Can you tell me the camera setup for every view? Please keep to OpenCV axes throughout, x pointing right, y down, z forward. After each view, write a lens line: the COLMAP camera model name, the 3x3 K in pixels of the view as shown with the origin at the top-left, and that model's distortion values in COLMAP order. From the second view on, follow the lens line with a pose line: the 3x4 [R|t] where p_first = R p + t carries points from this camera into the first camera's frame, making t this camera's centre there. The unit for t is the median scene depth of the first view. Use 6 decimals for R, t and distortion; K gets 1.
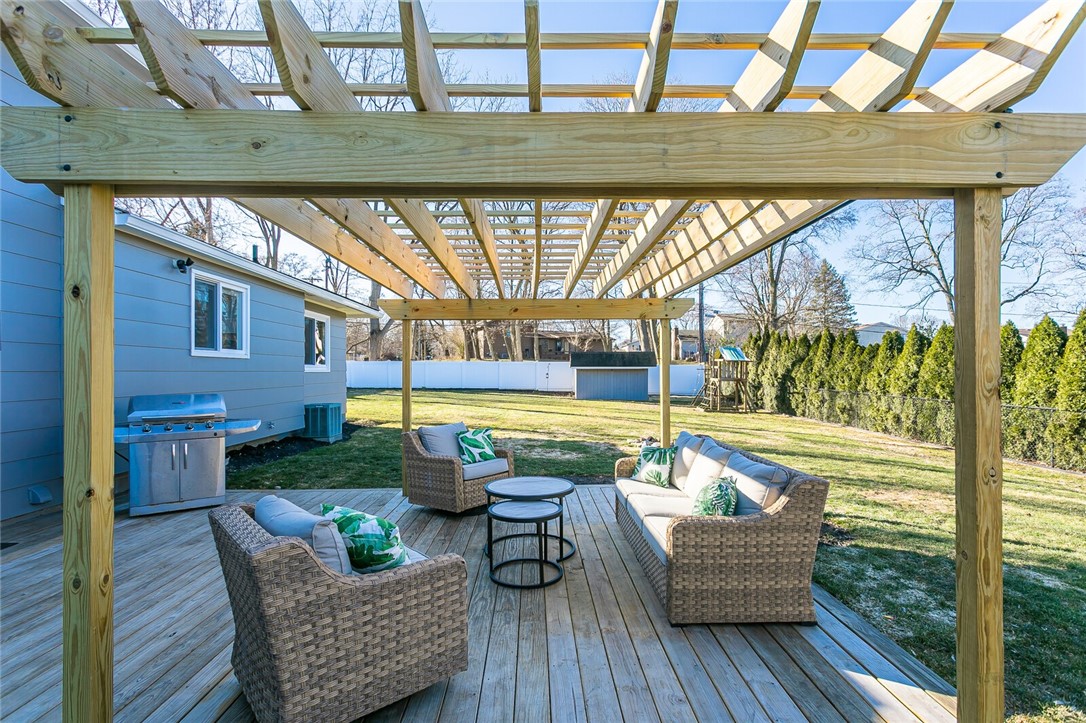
lens RADIAL K [[520.1, 0, 542.8], [0, 520.1, 367.7], [0, 0, 1]] dist [0.001915, 0.001389]
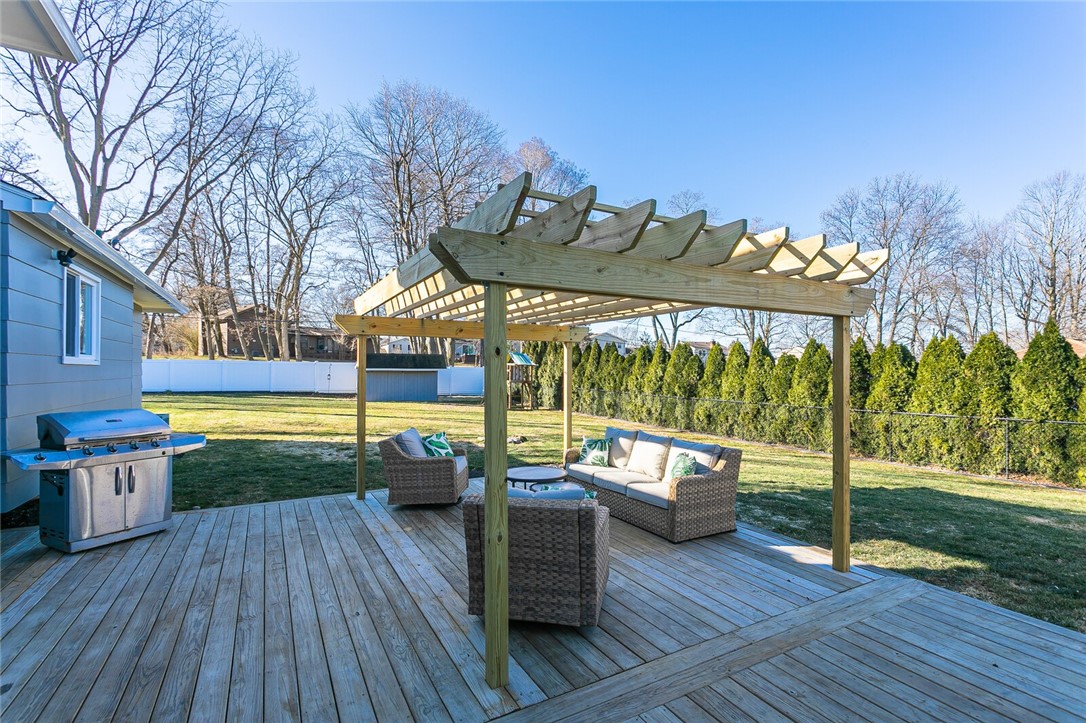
lens RADIAL K [[520.1, 0, 551.0], [0, 520.1, 362.1], [0, 0, 1]] dist [0.001915, 0.001389]
pose [[0.877443, 0.014580, 0.479460, -0.192371], [-0.010899, 0.999886, -0.010462, -0.012760], [-0.479558, 0.003954, 0.877501, -0.056645]]
